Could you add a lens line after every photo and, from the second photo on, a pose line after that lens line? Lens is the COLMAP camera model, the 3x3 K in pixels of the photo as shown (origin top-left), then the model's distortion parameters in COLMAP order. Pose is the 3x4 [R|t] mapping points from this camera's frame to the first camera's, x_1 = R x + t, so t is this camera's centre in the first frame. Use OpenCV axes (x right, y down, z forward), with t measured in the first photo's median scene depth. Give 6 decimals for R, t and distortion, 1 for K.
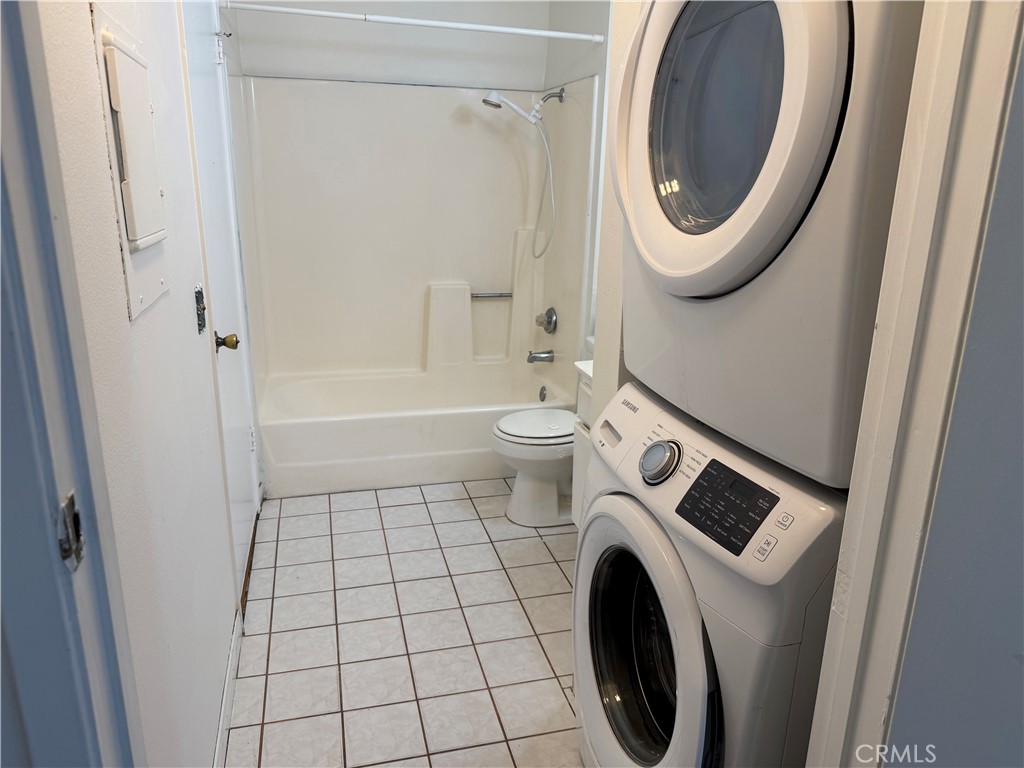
lens RADIAL K [[719.1, 0, 511.7], [0, 719.1, 387.1], [0, 0, 1]] dist [0.002395, -0.009112]
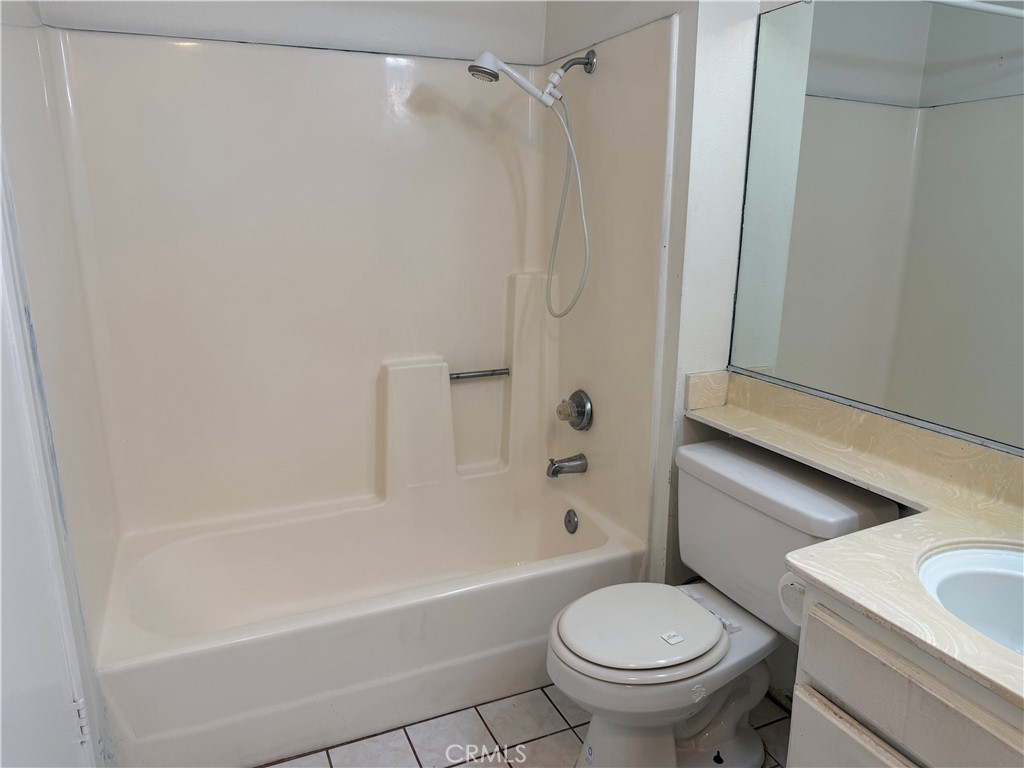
lens RADIAL K [[719.1, 0, 515.7], [0, 719.1, 381.9], [0, 0, 1]] dist [0.002395, -0.009112]
pose [[0.986812, -0.064498, 0.148468, -0.096316], [0.072233, 0.996266, -0.047302, -0.089906], [-0.144863, 0.057402, 0.987785, 0.359862]]
